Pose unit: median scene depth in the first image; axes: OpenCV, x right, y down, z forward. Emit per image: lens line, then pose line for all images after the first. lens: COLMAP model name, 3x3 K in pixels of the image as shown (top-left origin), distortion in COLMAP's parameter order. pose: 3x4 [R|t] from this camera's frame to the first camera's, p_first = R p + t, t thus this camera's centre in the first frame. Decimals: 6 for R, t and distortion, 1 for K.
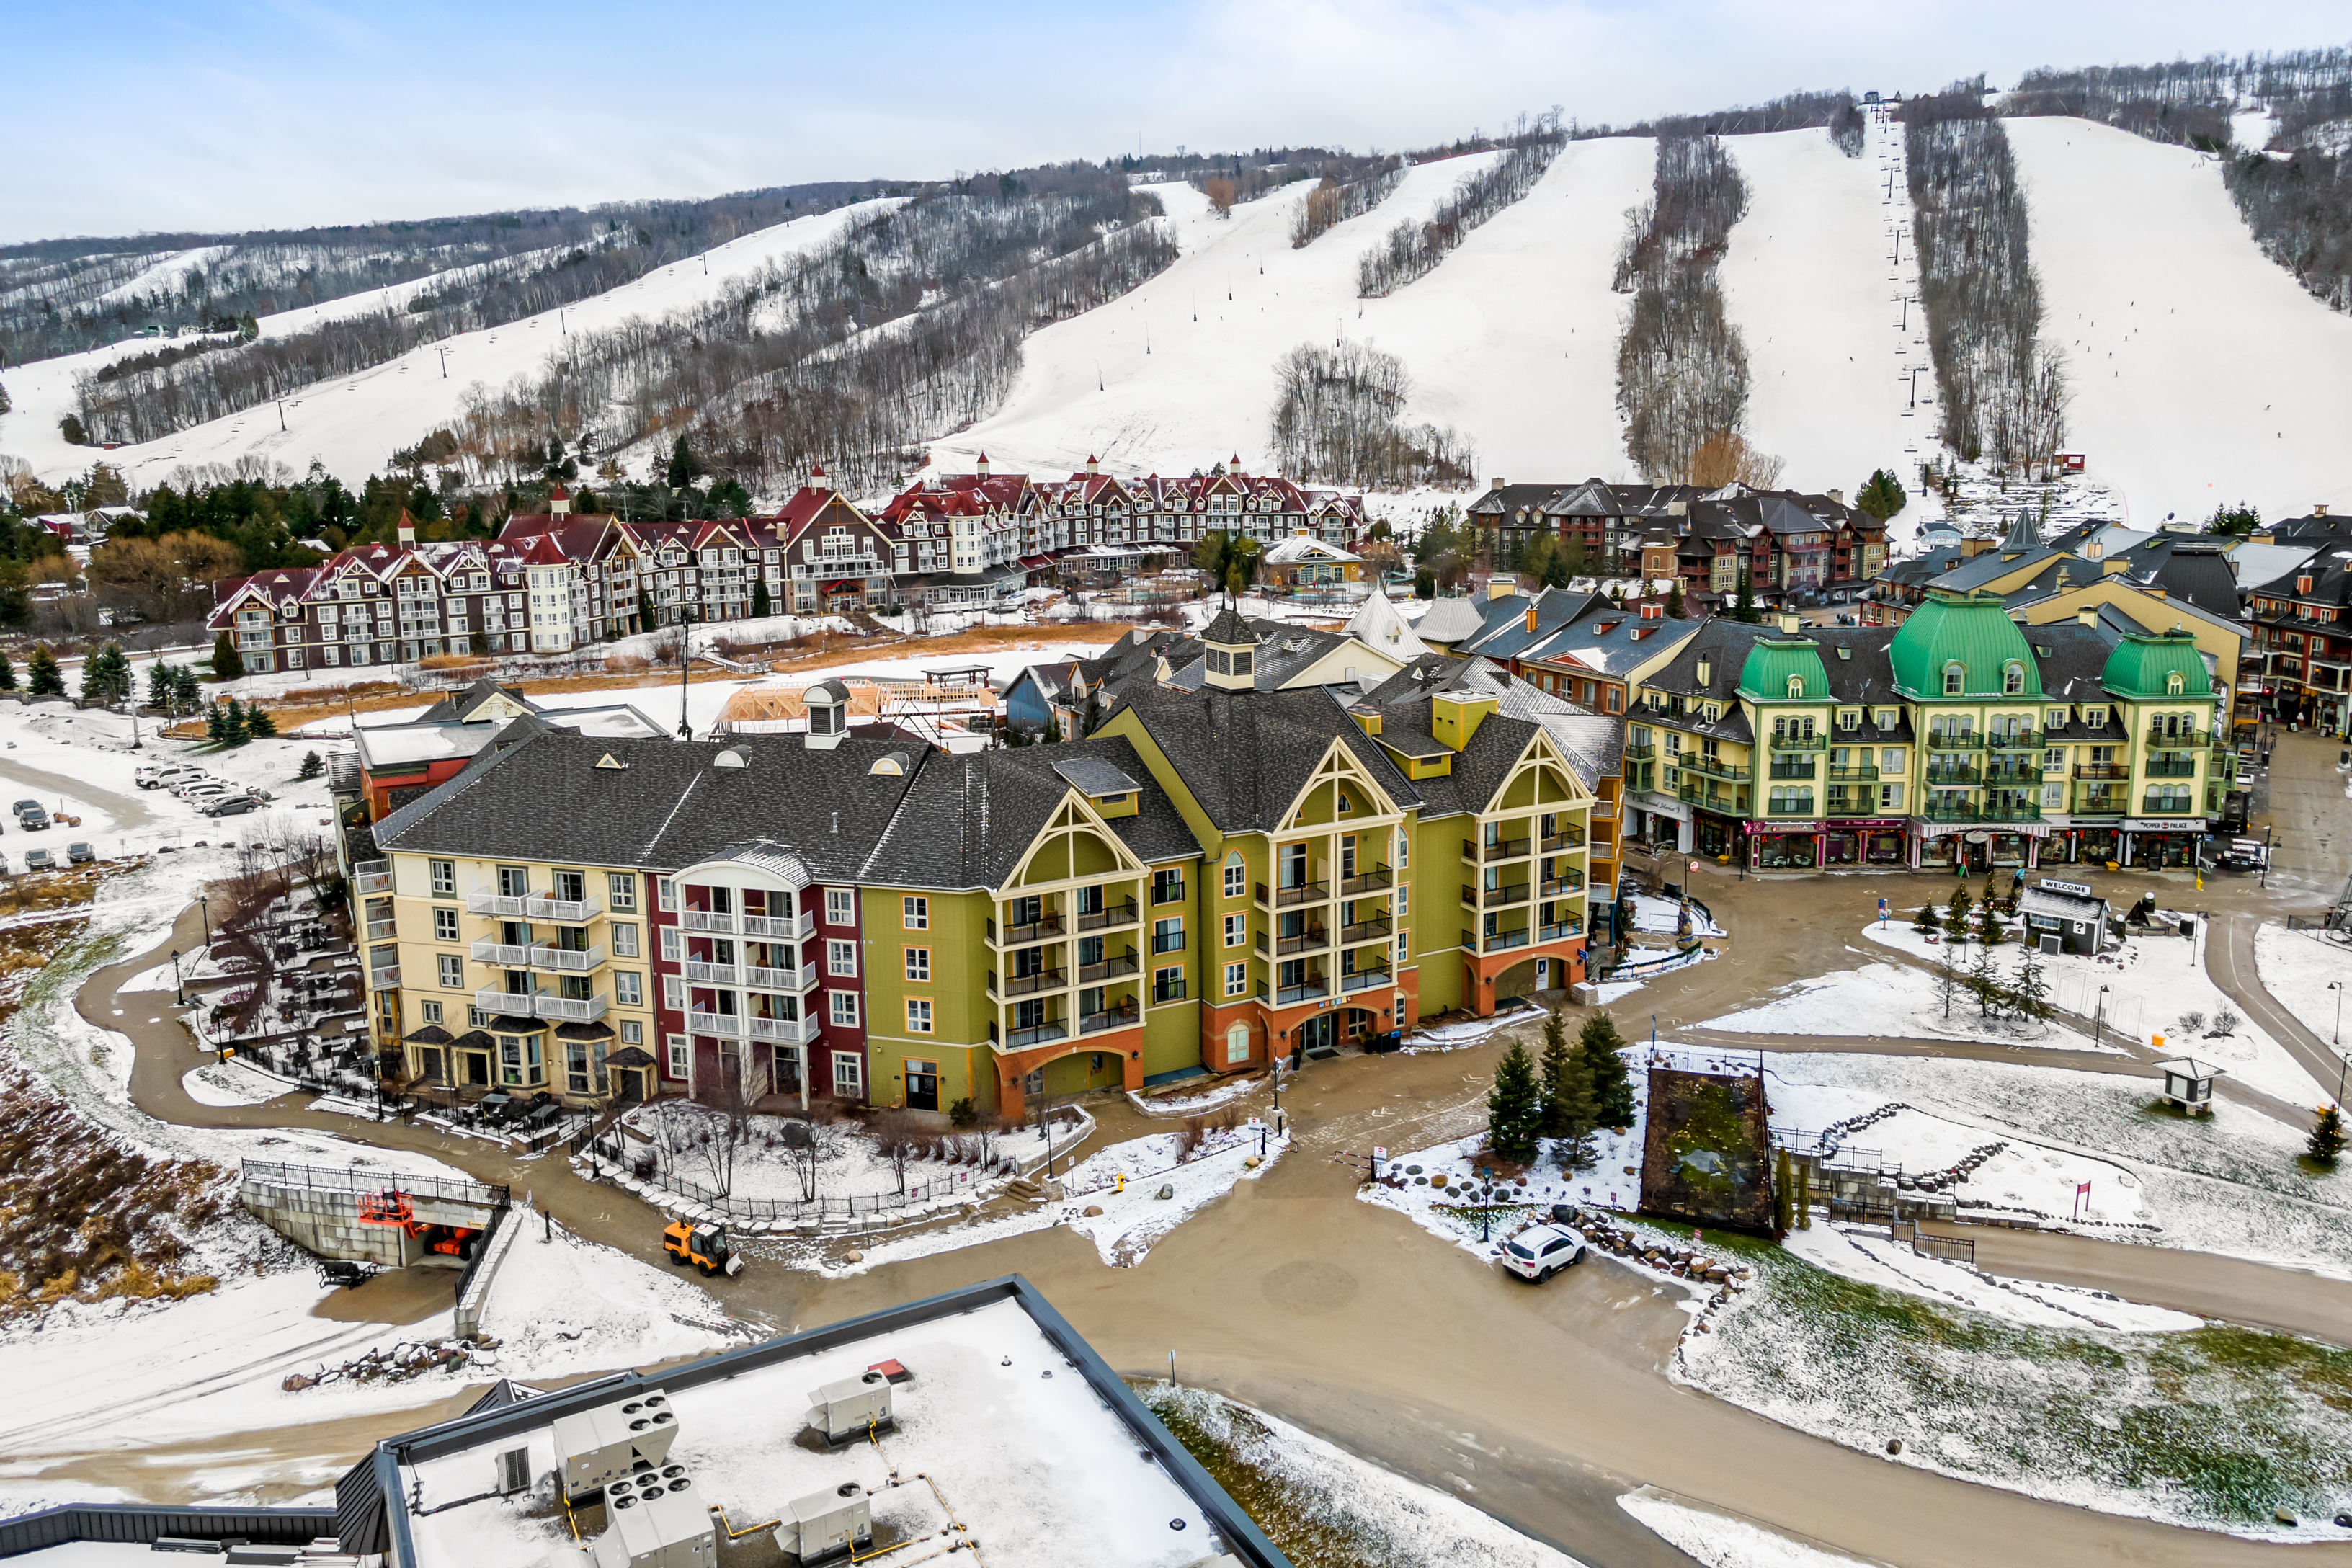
lens RADIAL K [[1701.8, 0, 1180.6], [0, 1701.8, 714.1], [0, 0, 1]] dist [0.022662, 0.040929]
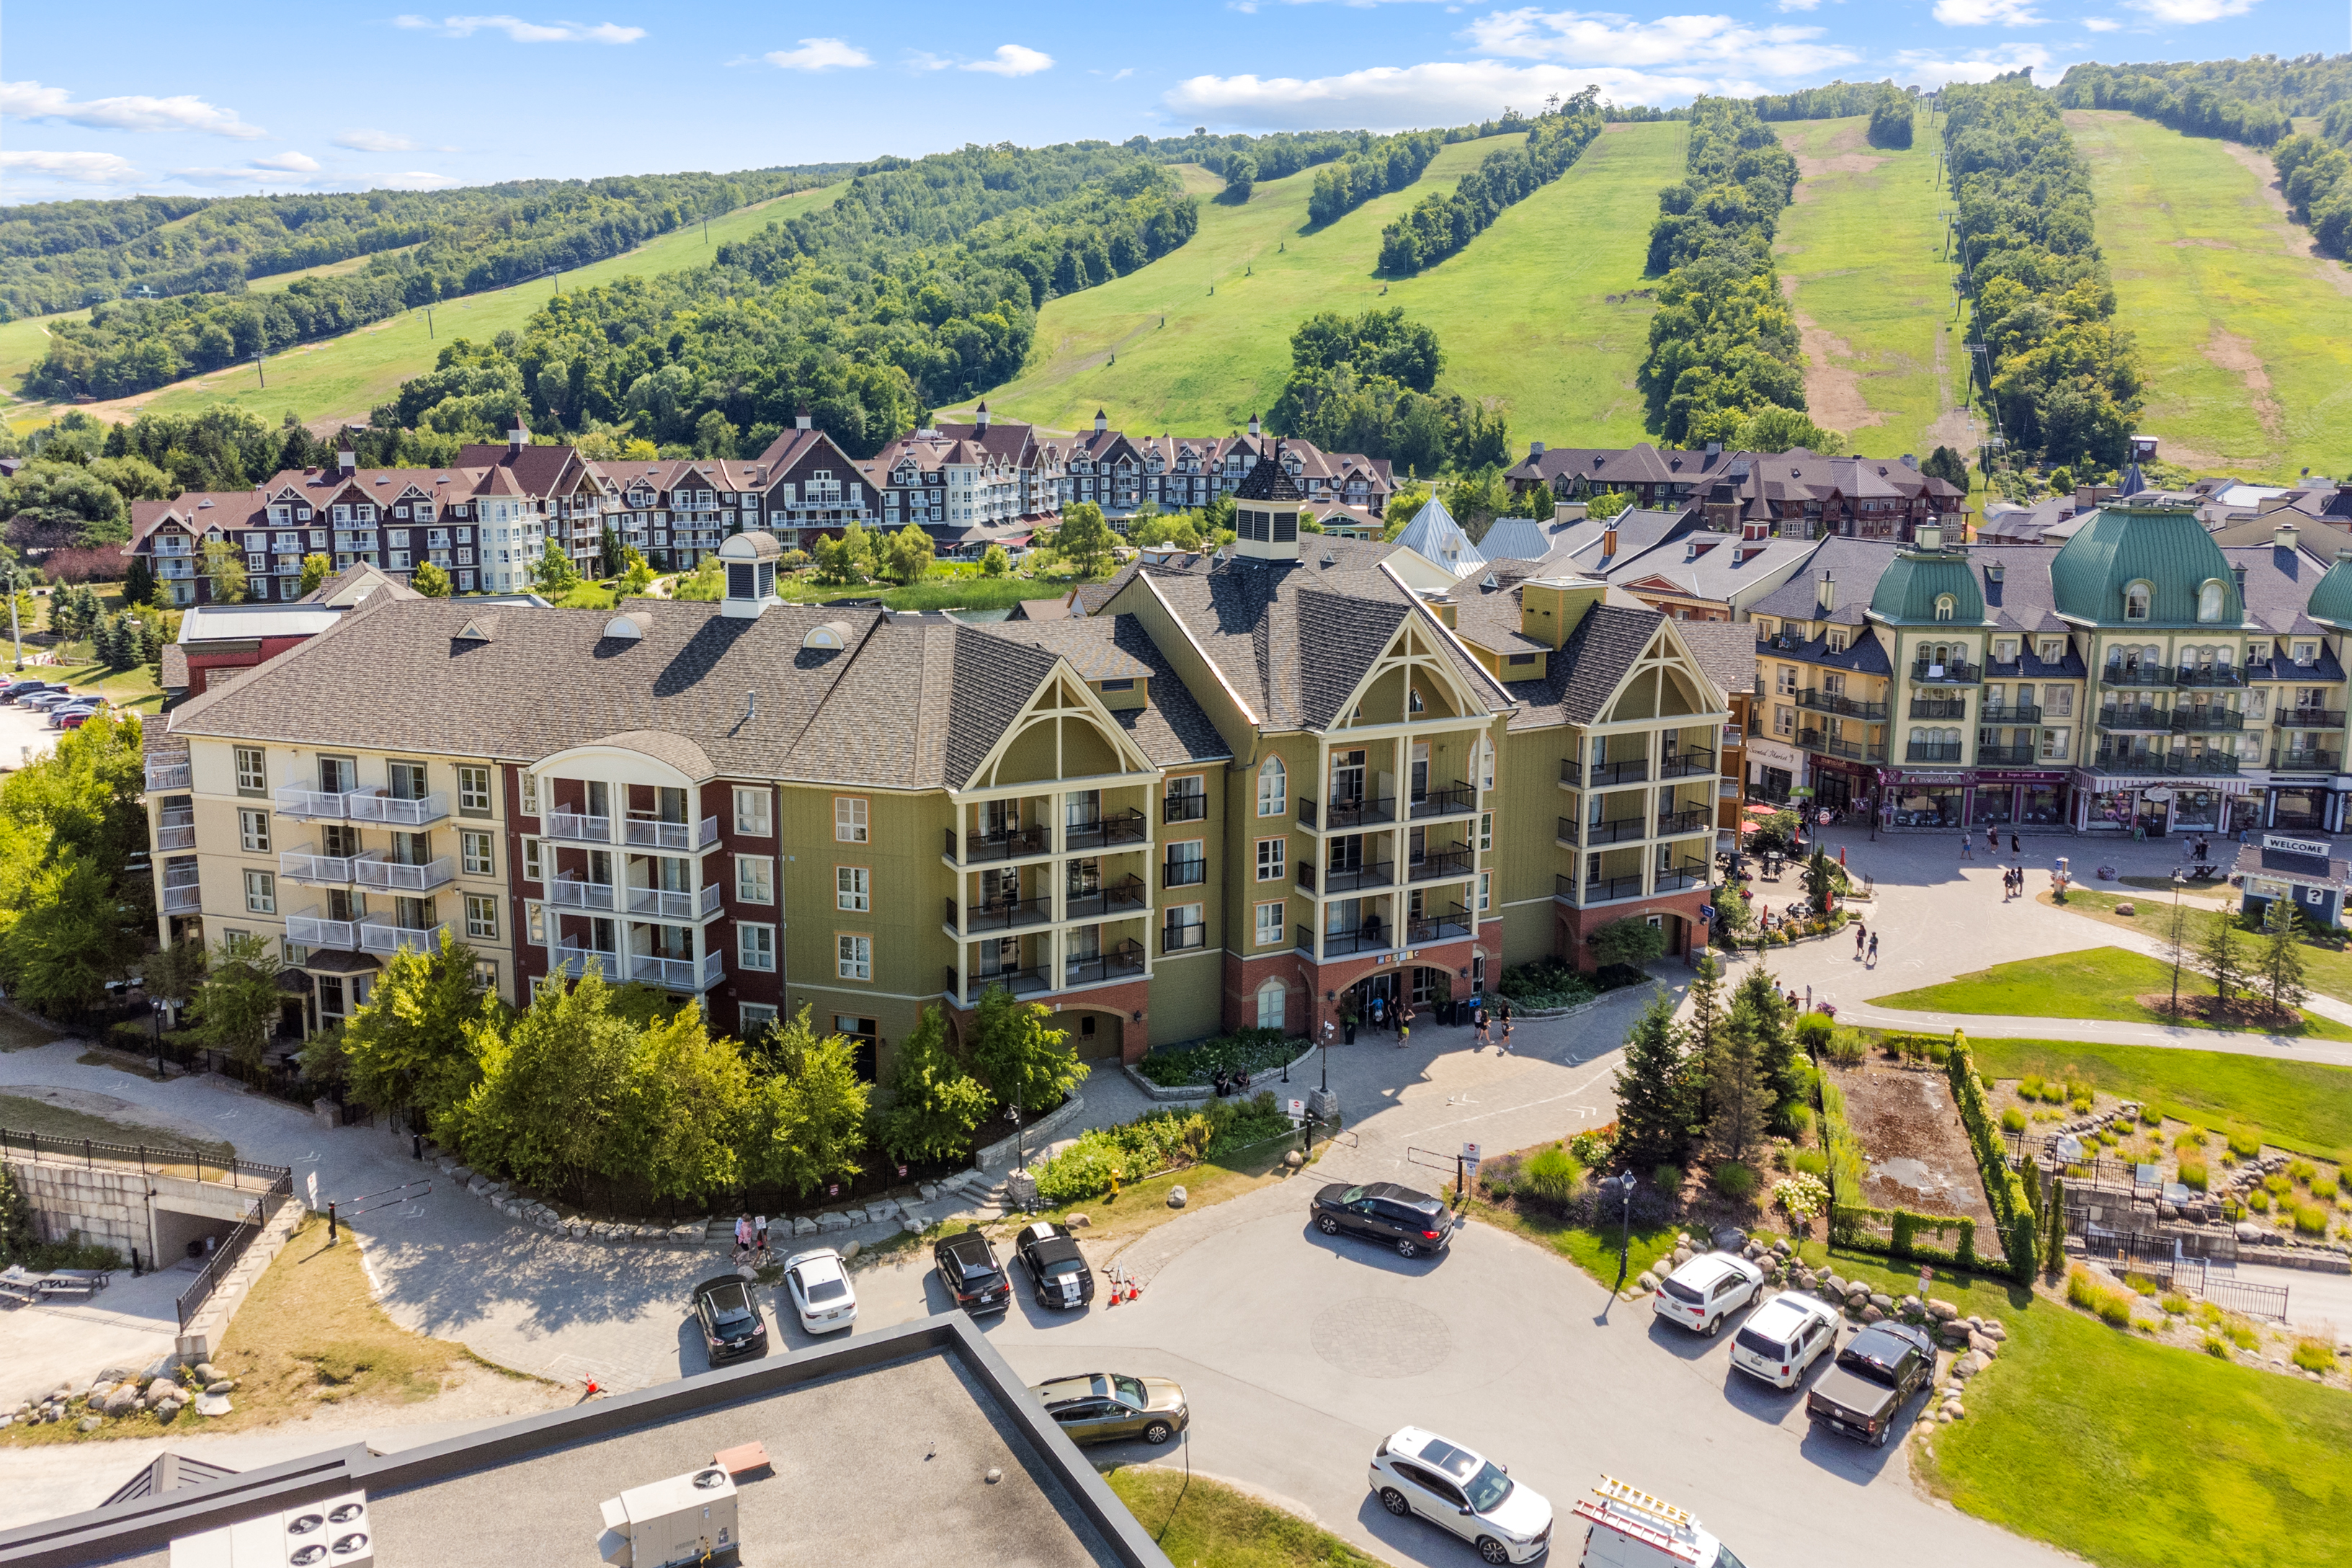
lens RADIAL K [[1736.2, 0, 1175.8], [0, 1736.2, 707.6], [0, 0, 1]] dist [0.017295, 0.001908]
pose [[0.999734, 0.022343, -0.005781, -0.007443], [-0.022373, 0.999736, -0.005159, 0.058694], [0.005664, 0.005287, 0.999970, 0.200275]]
